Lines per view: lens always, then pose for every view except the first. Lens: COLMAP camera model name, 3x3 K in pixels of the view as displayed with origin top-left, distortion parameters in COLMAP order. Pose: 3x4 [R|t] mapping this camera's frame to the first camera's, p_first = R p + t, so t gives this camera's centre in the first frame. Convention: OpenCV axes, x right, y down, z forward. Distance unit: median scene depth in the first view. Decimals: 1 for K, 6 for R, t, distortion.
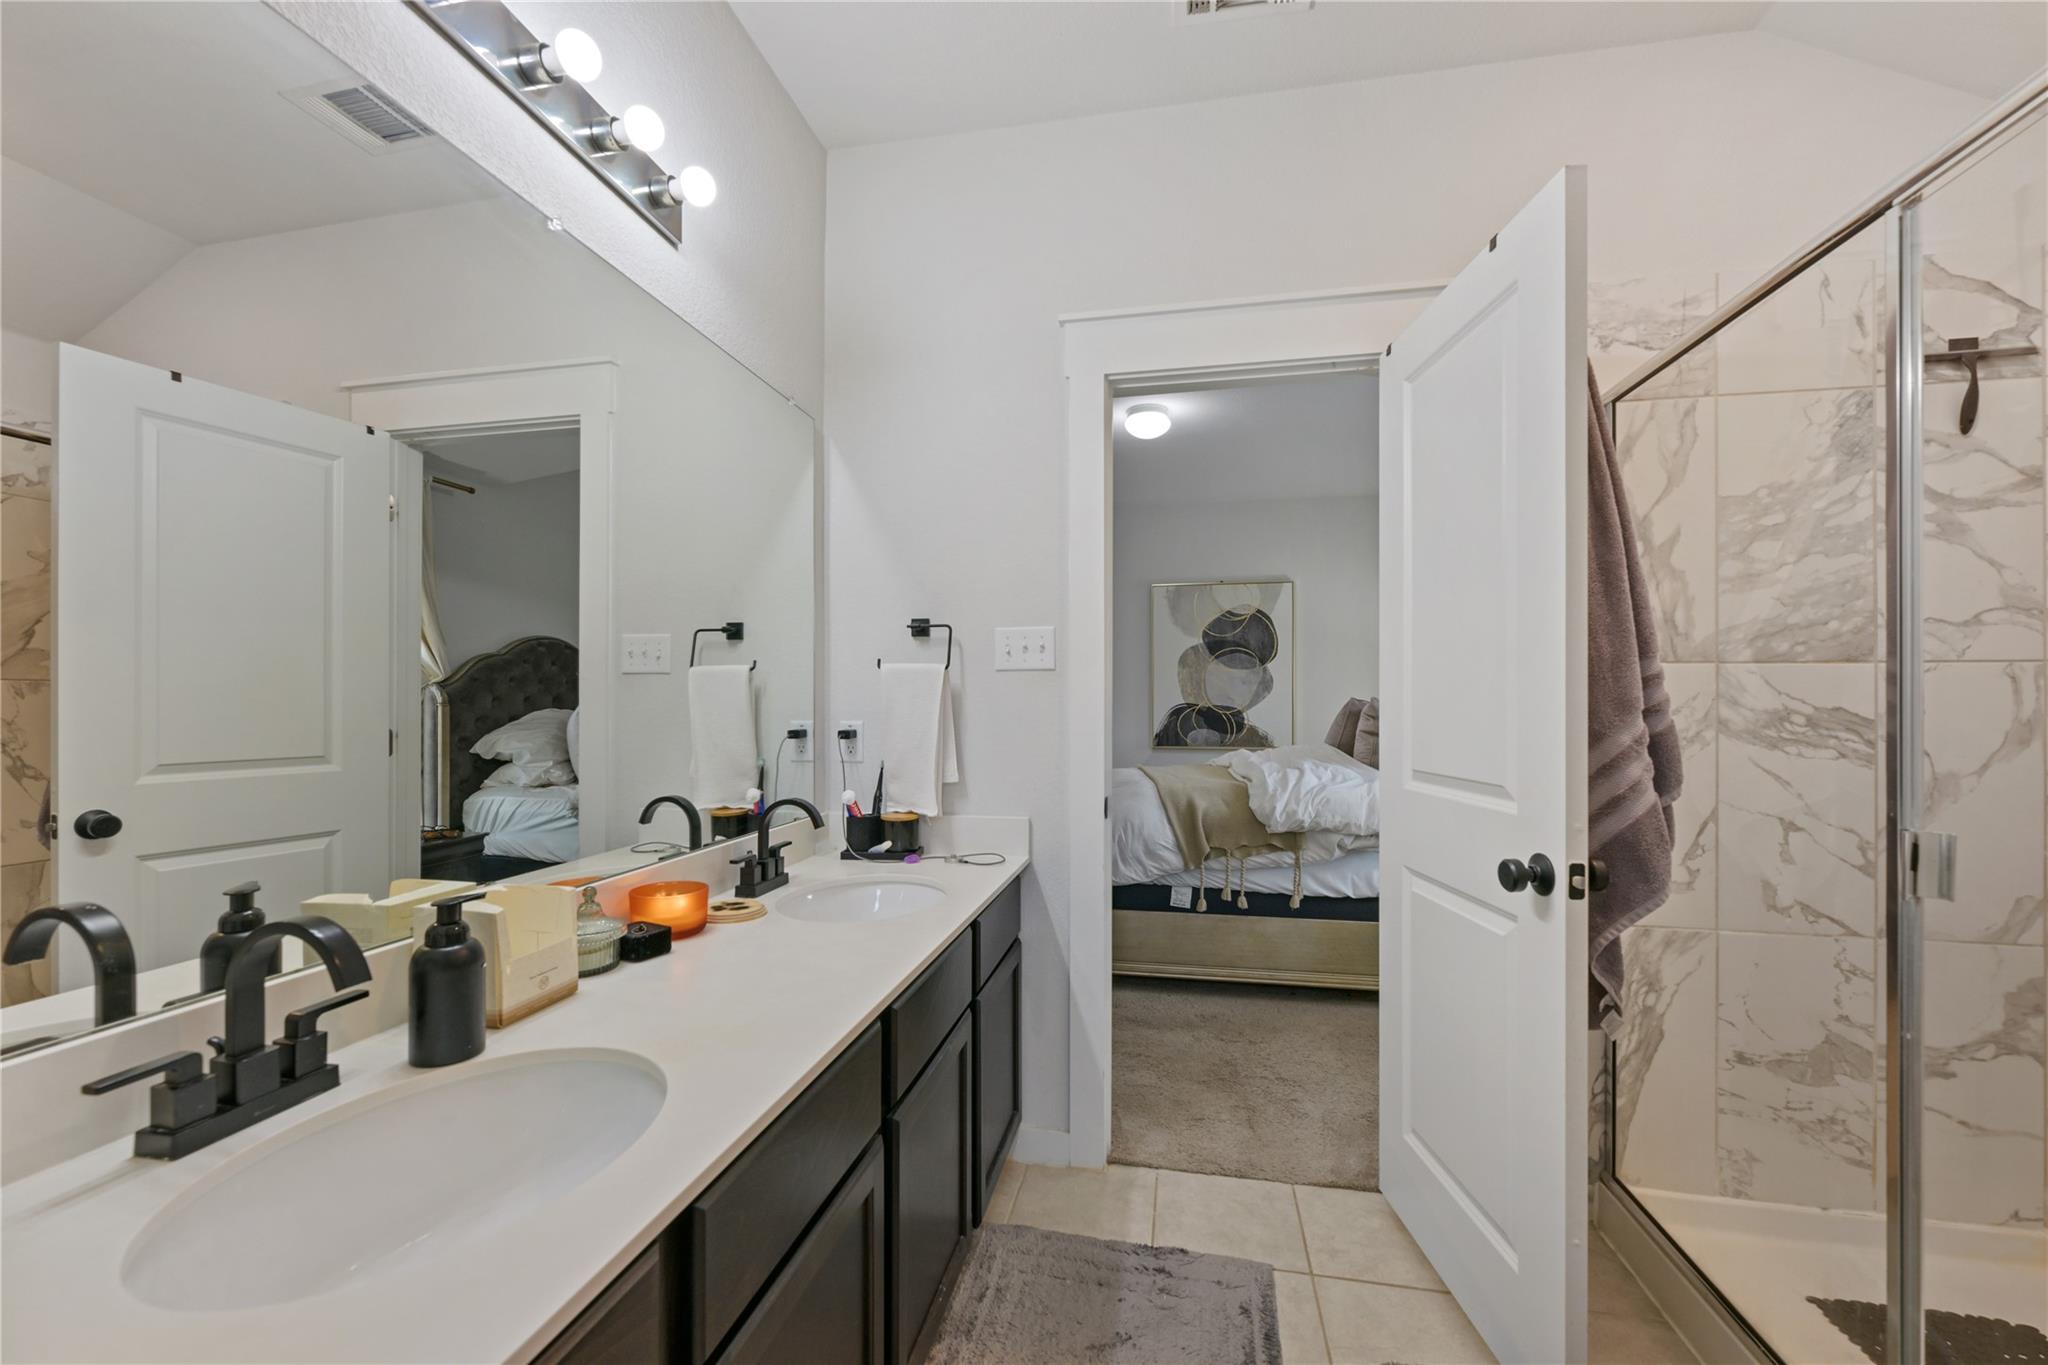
lens RADIAL K [[814.4, 0, 1023.1], [0, 814.4, 692.2], [0, 0, 1]] dist [-0.000698, -0.000156]
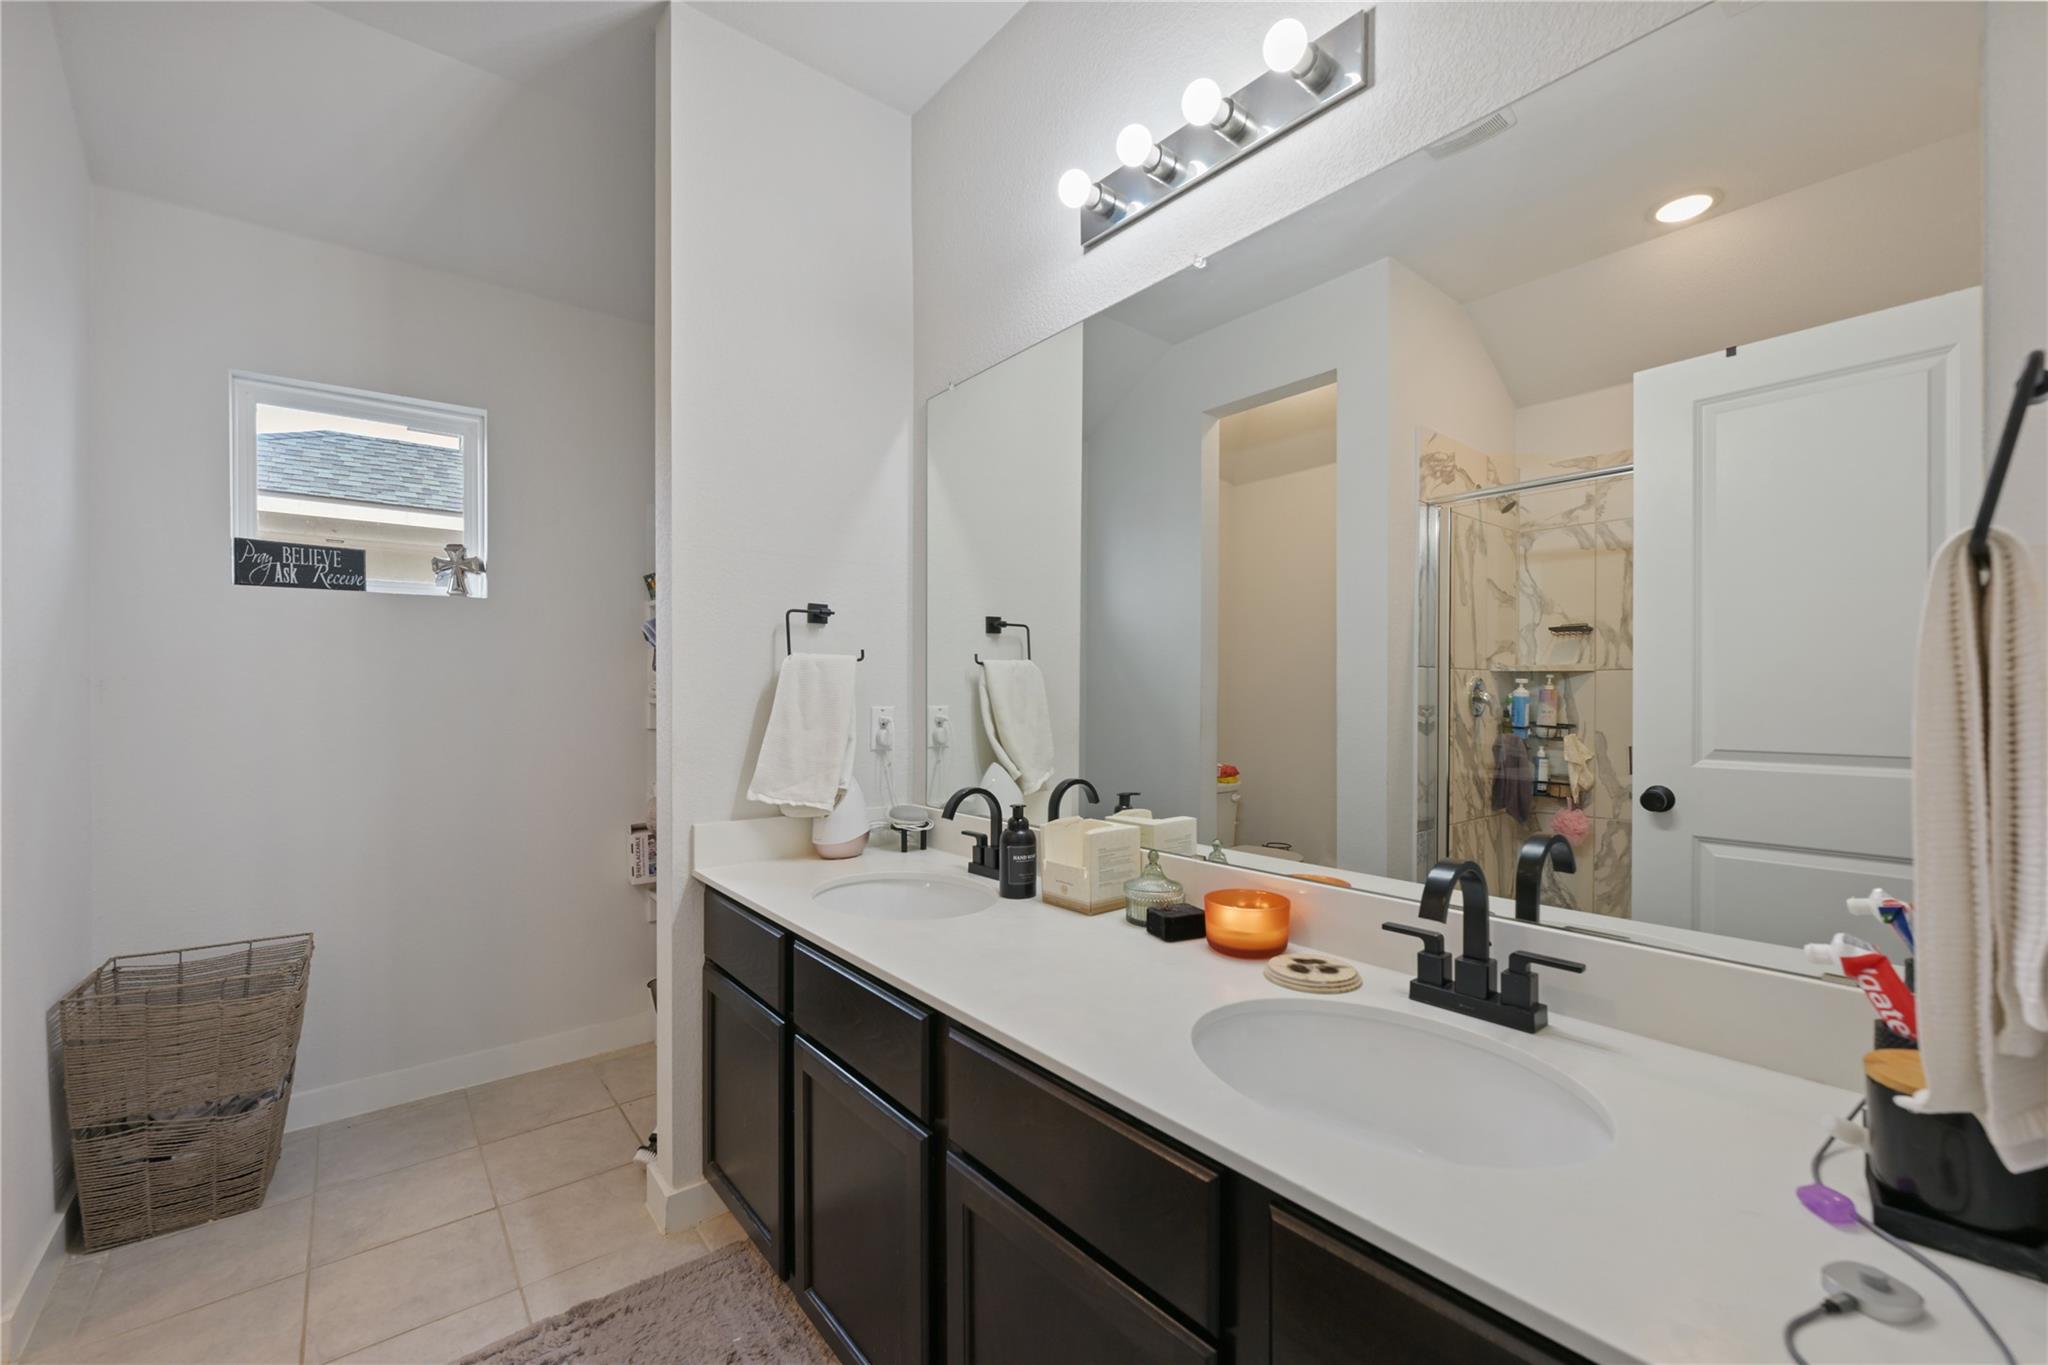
lens RADIAL K [[838.8, 0, 1028.2], [0, 838.8, 670.2], [0, 0, 1]] dist [0.007414, 0.000071]
pose [[-0.631478, -0.016590, -0.775217, 0.287963], [0.010285, 0.999504, -0.029769, 0.012436], [0.775326, -0.026771, -0.630994, 0.947774]]
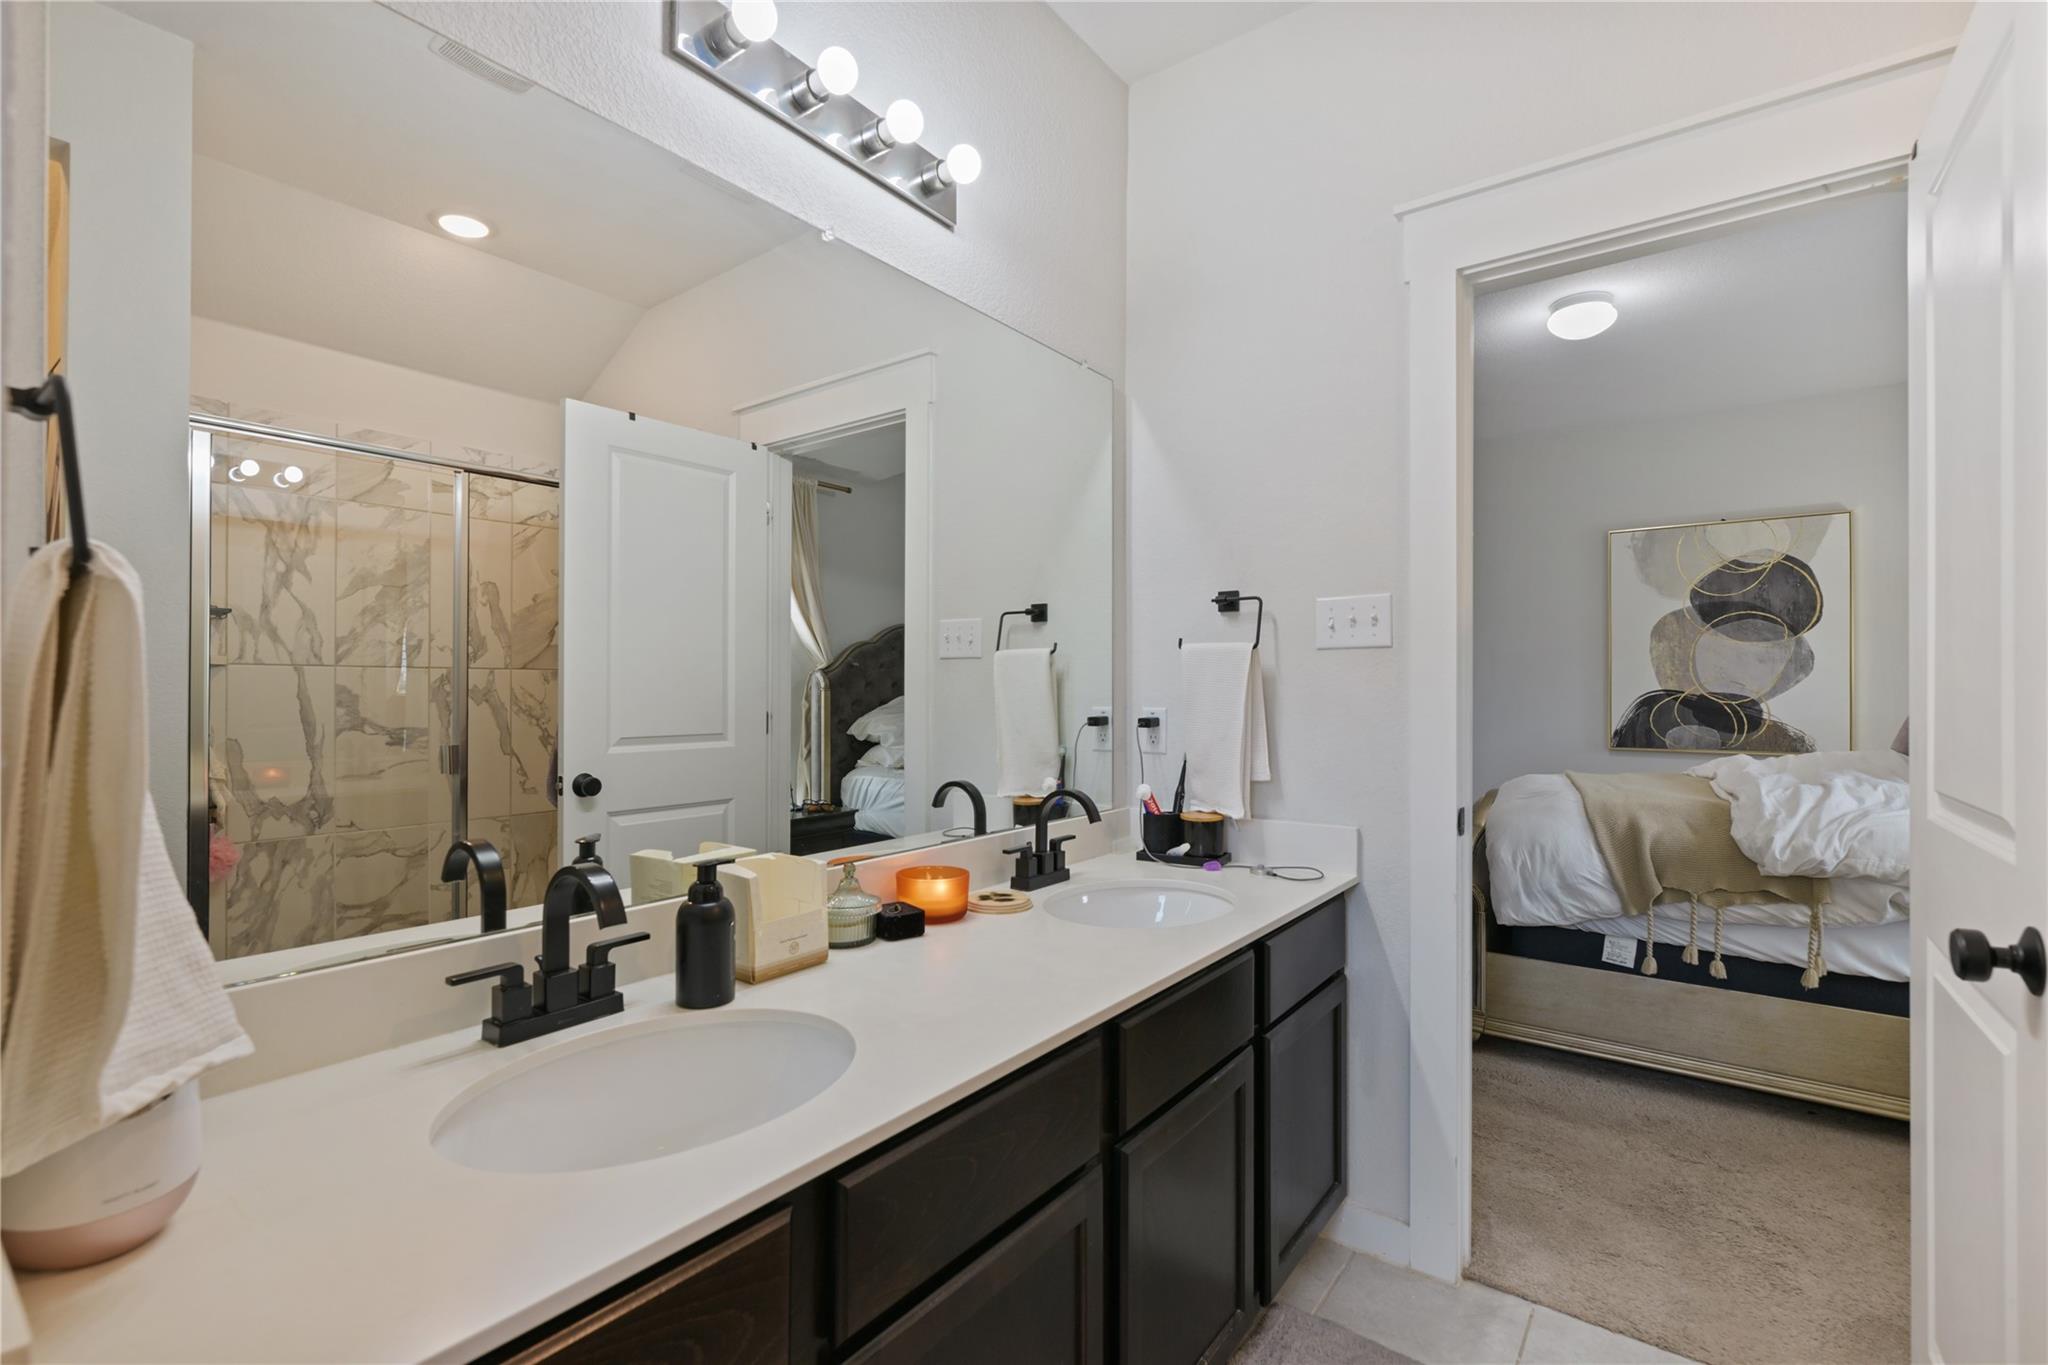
lens RADIAL K [[916.0, 0, 1031.3], [0, 916.0, 673.8], [0, 0, 1]] dist [0.000812, 0.000534]
pose [[0.900620, -0.005741, -0.434570, 0.110534], [0.004162, 0.999981, -0.004585, 0.001759], [0.434588, 0.002320, 0.900627, 0.025760]]
